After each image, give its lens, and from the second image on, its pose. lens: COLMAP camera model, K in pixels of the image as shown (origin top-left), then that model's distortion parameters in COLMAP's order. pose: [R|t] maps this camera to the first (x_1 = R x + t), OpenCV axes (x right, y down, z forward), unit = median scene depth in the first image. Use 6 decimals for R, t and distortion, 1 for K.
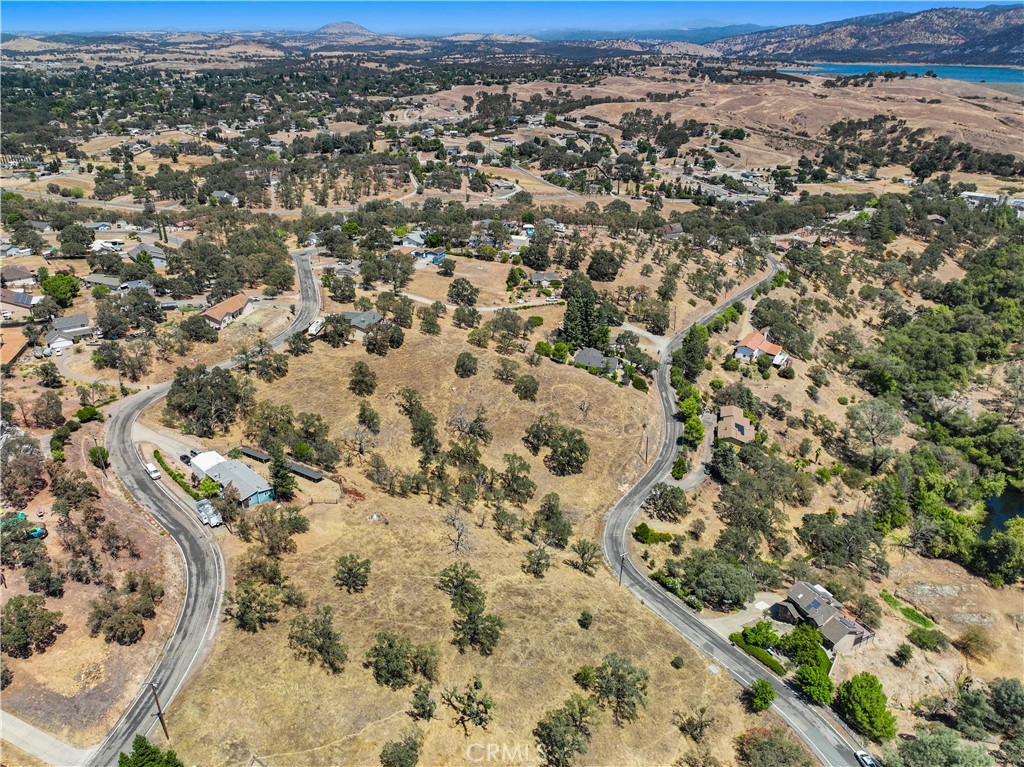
lens RADIAL K [[719.7, 0, 516.3], [0, 719.7, 382.8], [0, 0, 1]] dist [0.001516, -0.003630]
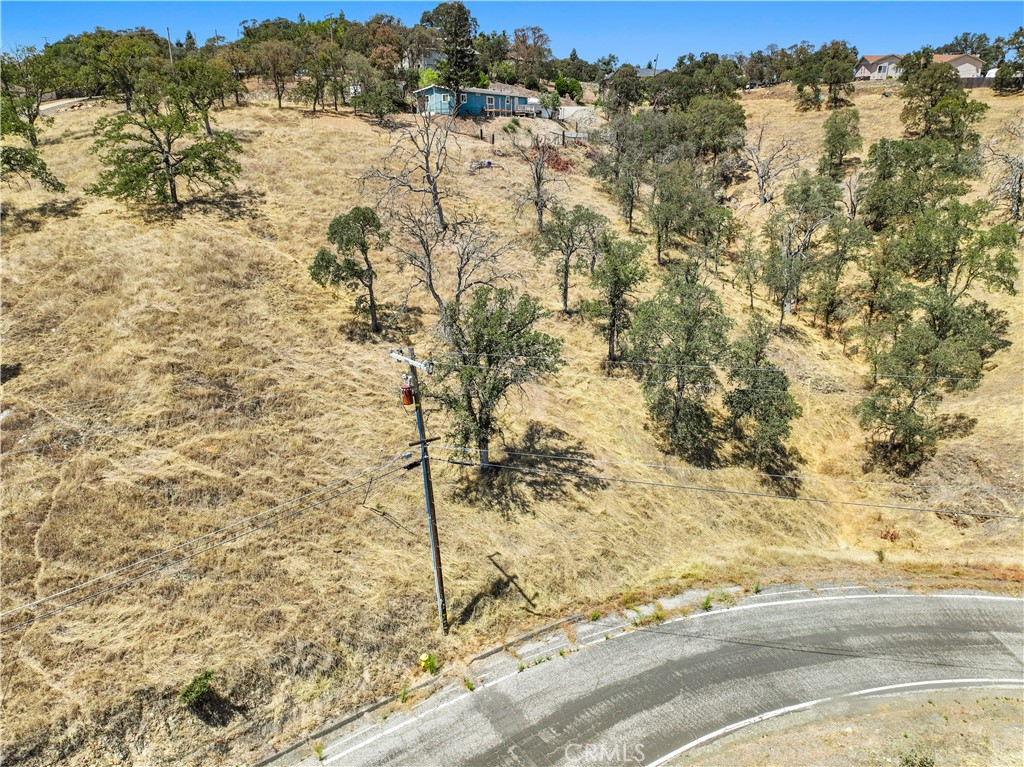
lens RADIAL K [[719.7, 0, 515.9], [0, 719.7, 383.2], [0, 0, 1]] dist [0.001516, -0.003630]
pose [[0.131541, 0.300418, -0.944694, 0.193551], [-0.421757, 0.879383, 0.220923, 0.138828], [0.897117, 0.369371, 0.242378, 0.674342]]
